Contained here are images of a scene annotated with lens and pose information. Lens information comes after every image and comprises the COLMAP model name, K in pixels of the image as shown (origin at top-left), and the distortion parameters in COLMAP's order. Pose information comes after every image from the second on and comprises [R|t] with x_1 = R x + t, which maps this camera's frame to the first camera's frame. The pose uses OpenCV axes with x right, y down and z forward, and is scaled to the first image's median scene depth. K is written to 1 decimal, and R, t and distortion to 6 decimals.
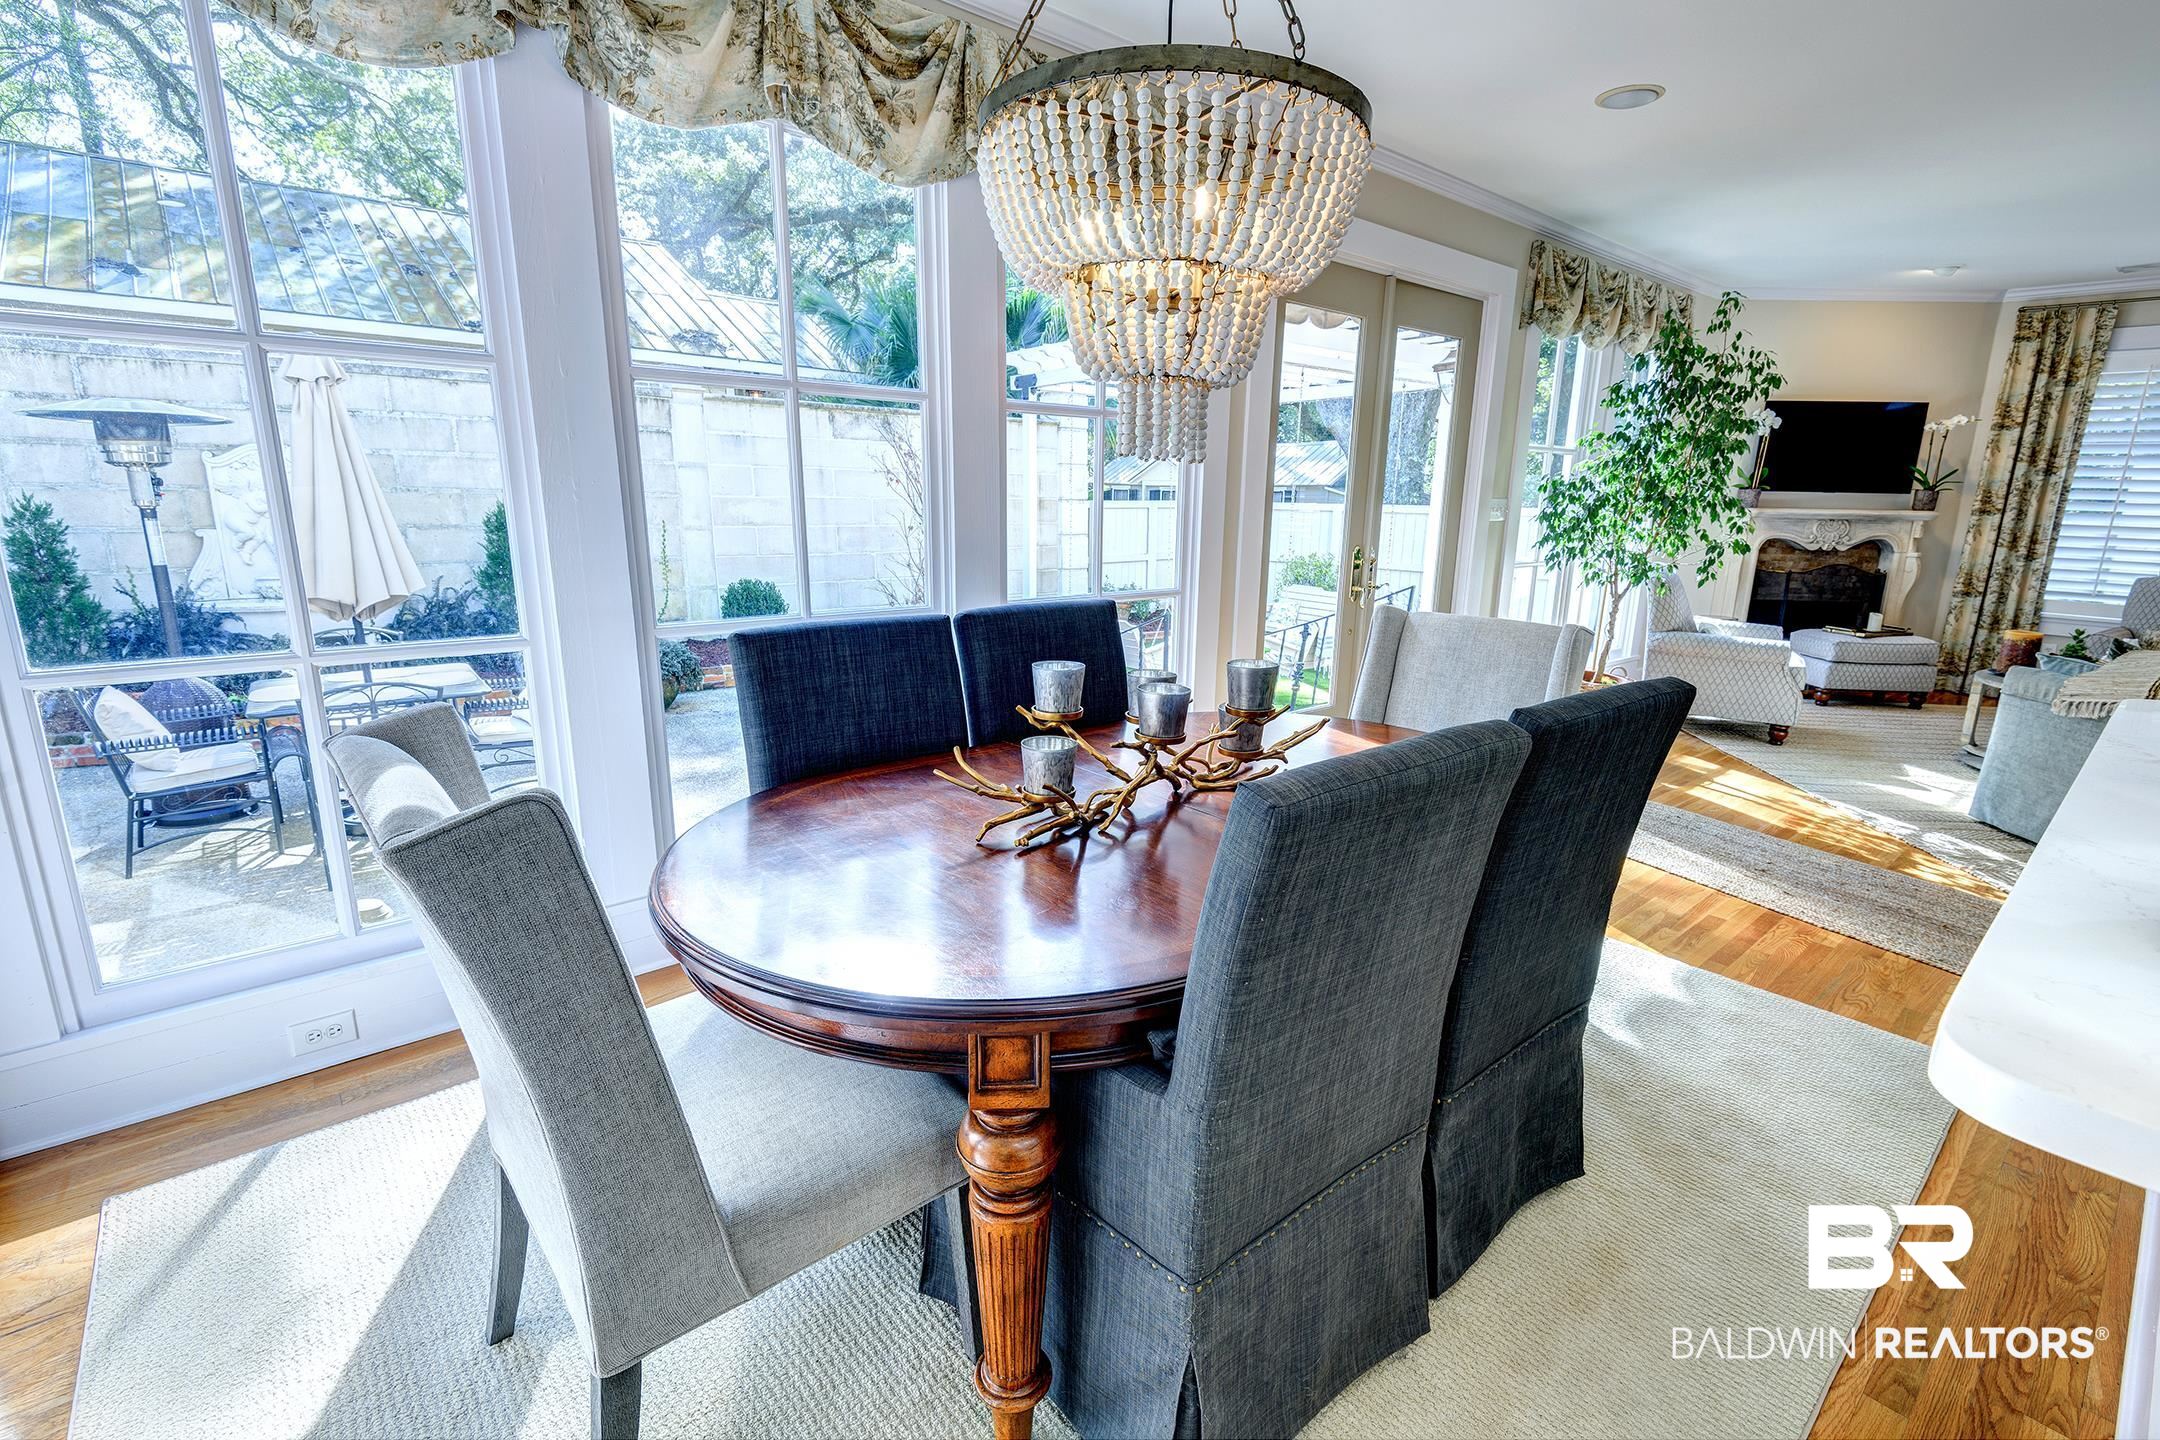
lens RADIAL K [[981.4, 0, 1087.0], [0, 981.4, 725.4], [0, 0, 1]] dist [0.003010, -0.003589]
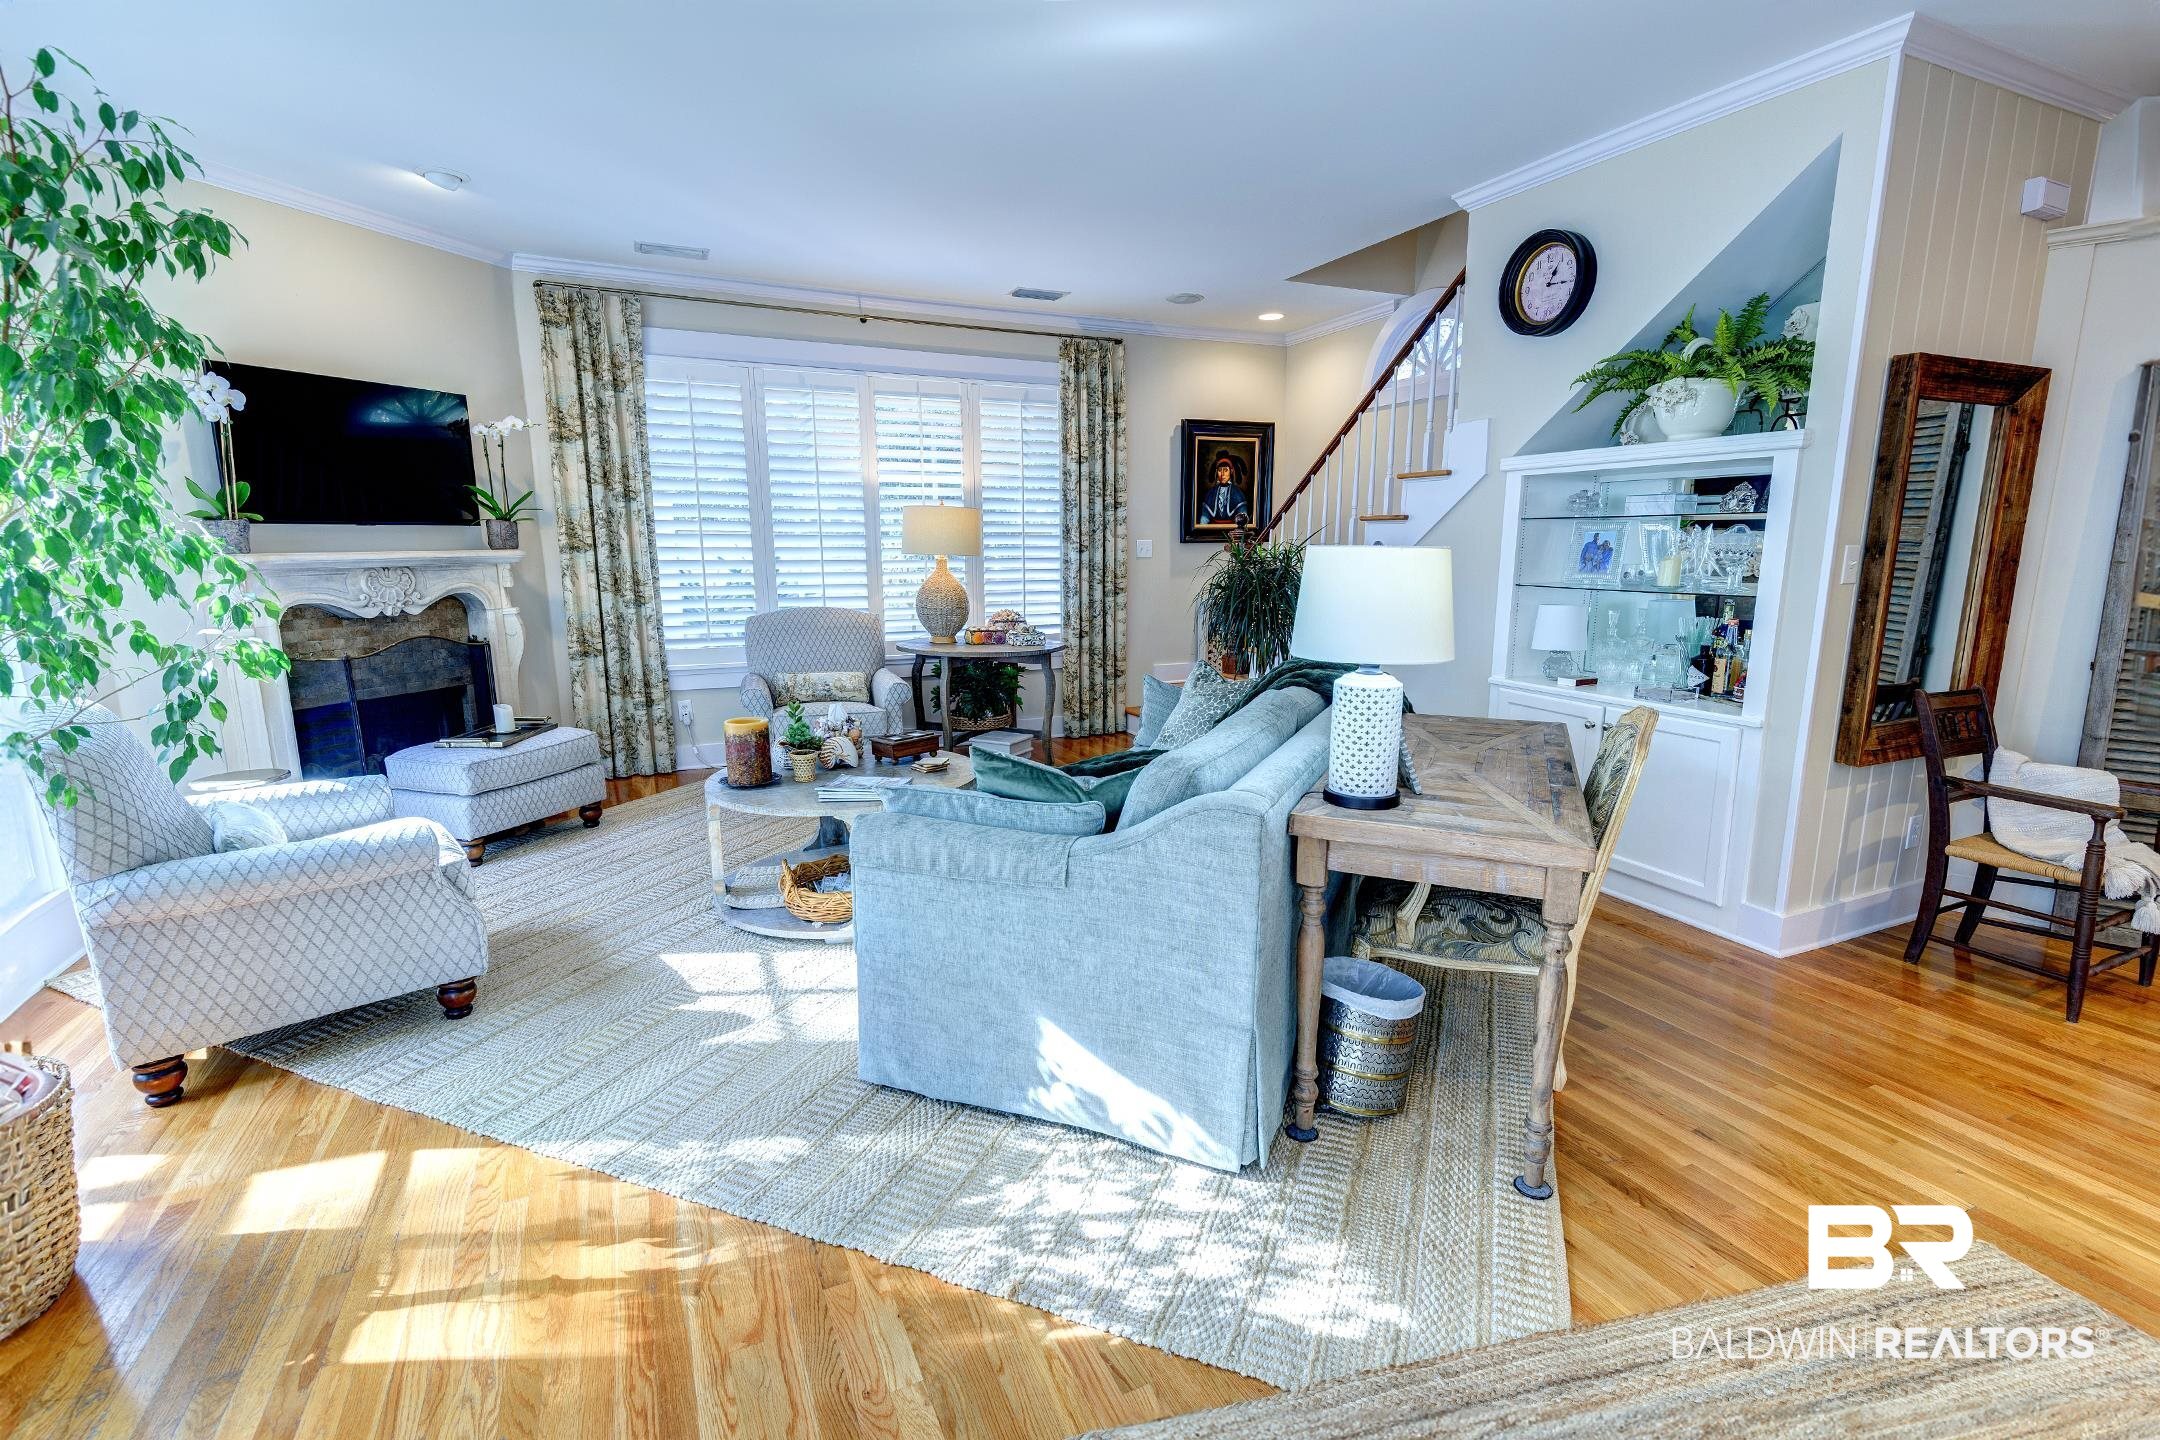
lens RADIAL K [[981.4, 0, 1097.2], [0, 981.4, 722.7], [0, 0, 1]] dist [0.003010, -0.003589]
pose [[0.263582, -0.196019, 0.944511, 0.357276], [0.232146, 0.963250, 0.135123, -0.124943], [-0.936287, 0.183648, 0.299400, 0.542174]]
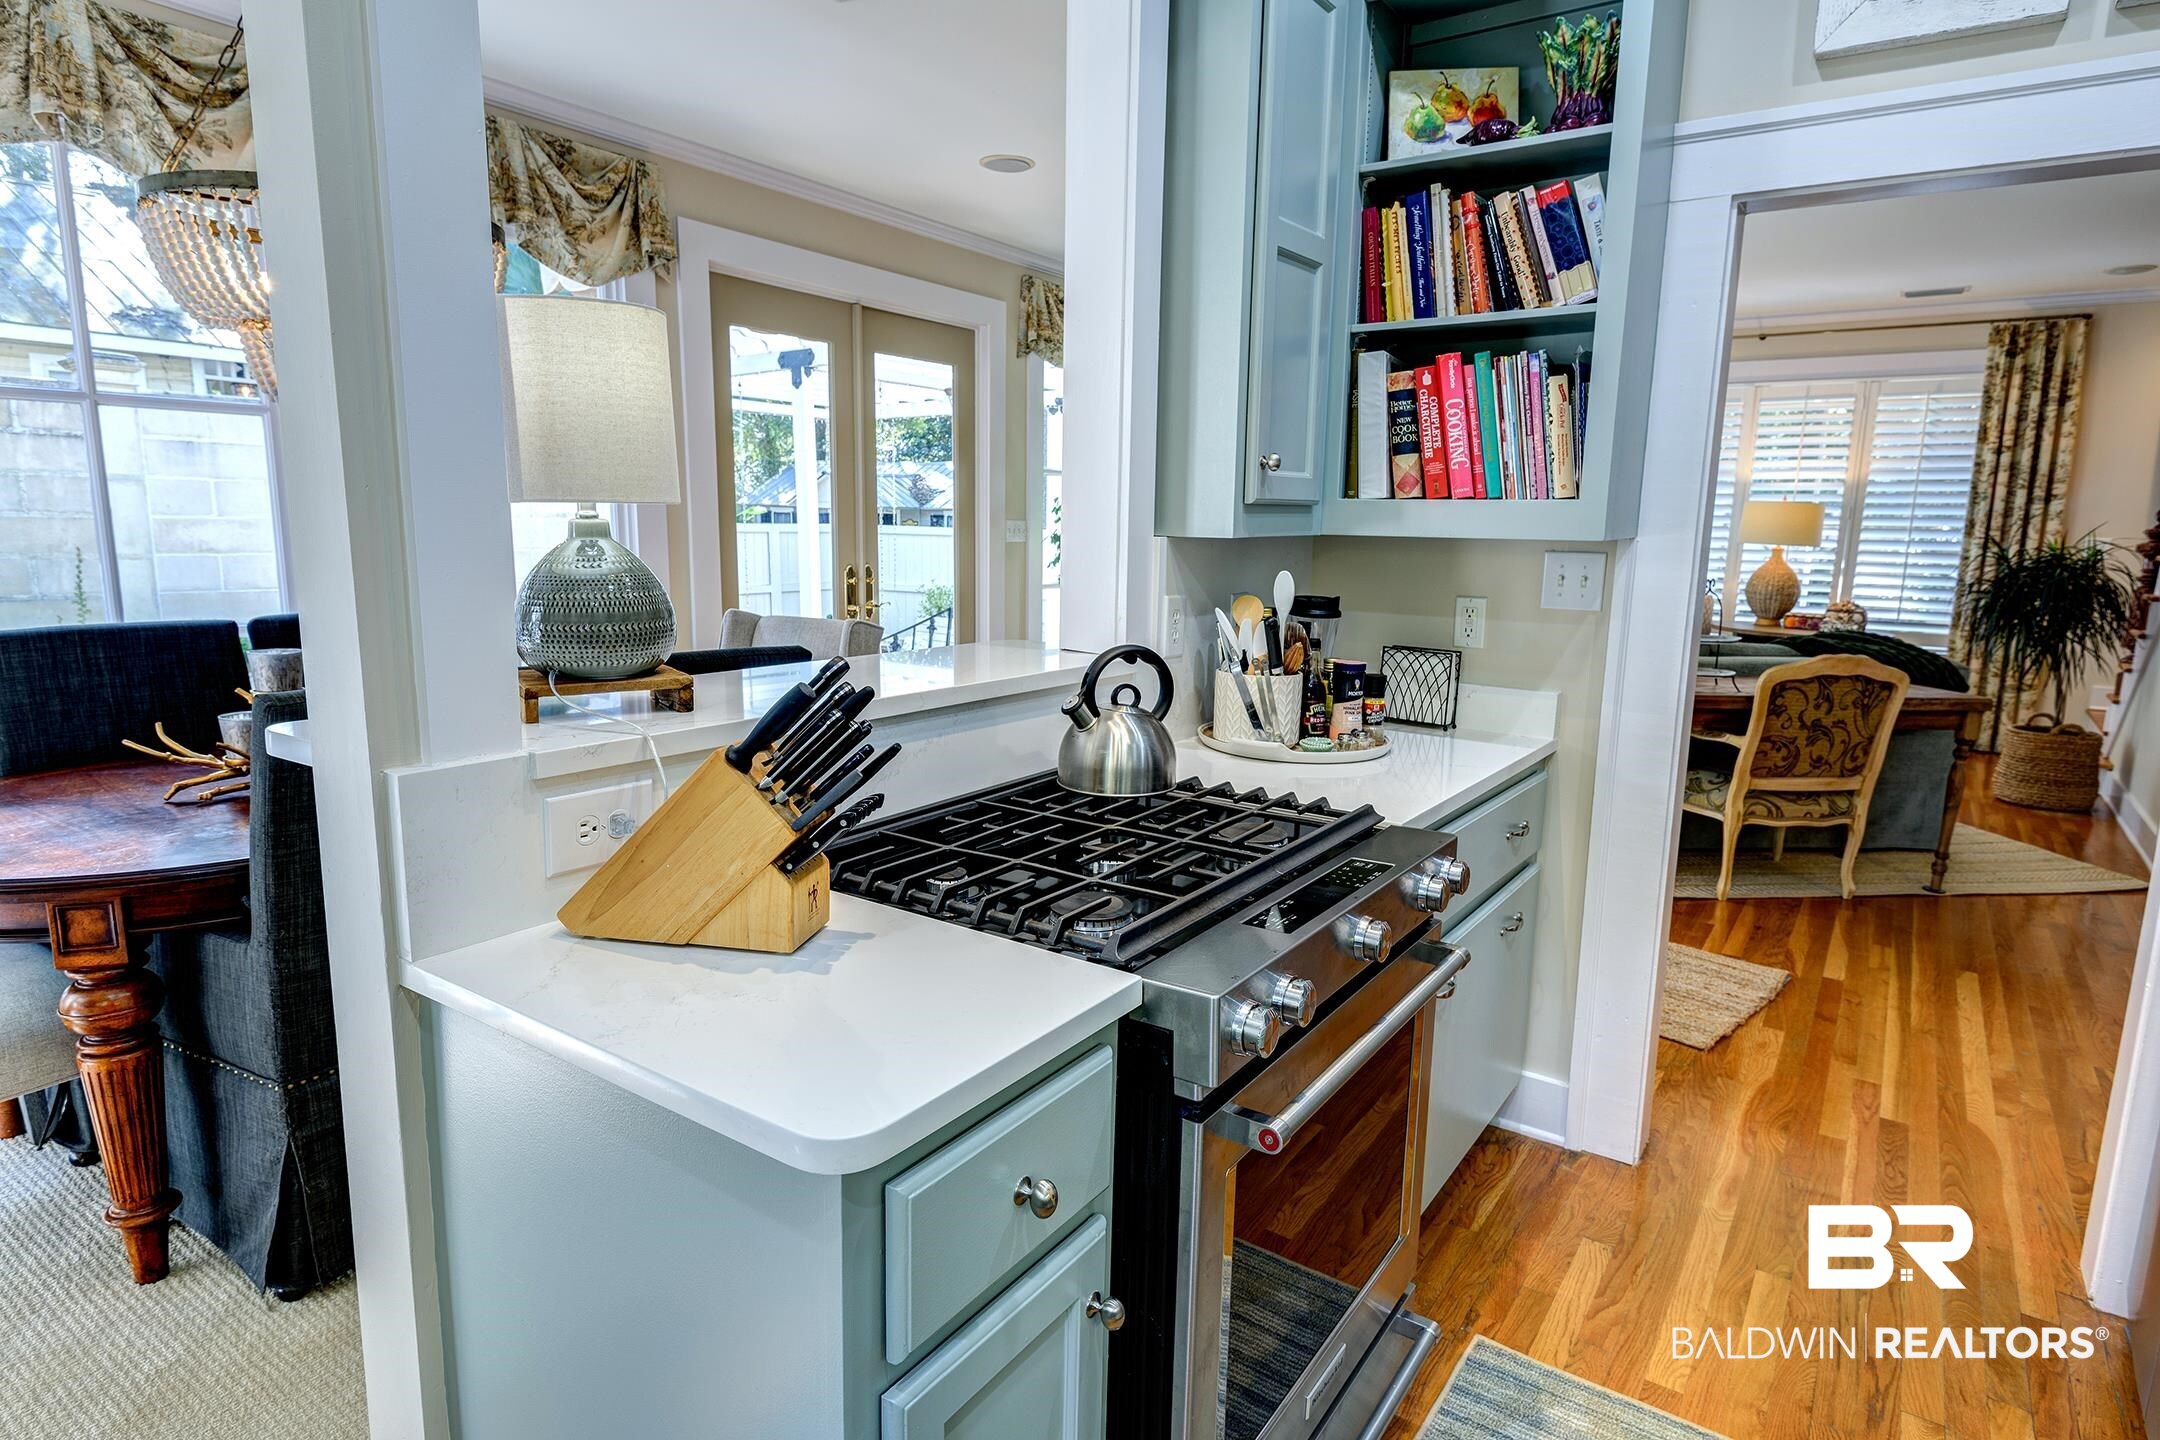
lens RADIAL K [[1178.3, 0, 1087.8], [0, 1178.3, 718.9], [0, 0, 1]] dist [0.022918, -0.012848]
pose [[0.966471, -0.042375, 0.253254, 0.182436], [0.058503, 0.996688, -0.056493, 0.051655], [-0.250021, 0.069415, 0.965749, -0.197094]]
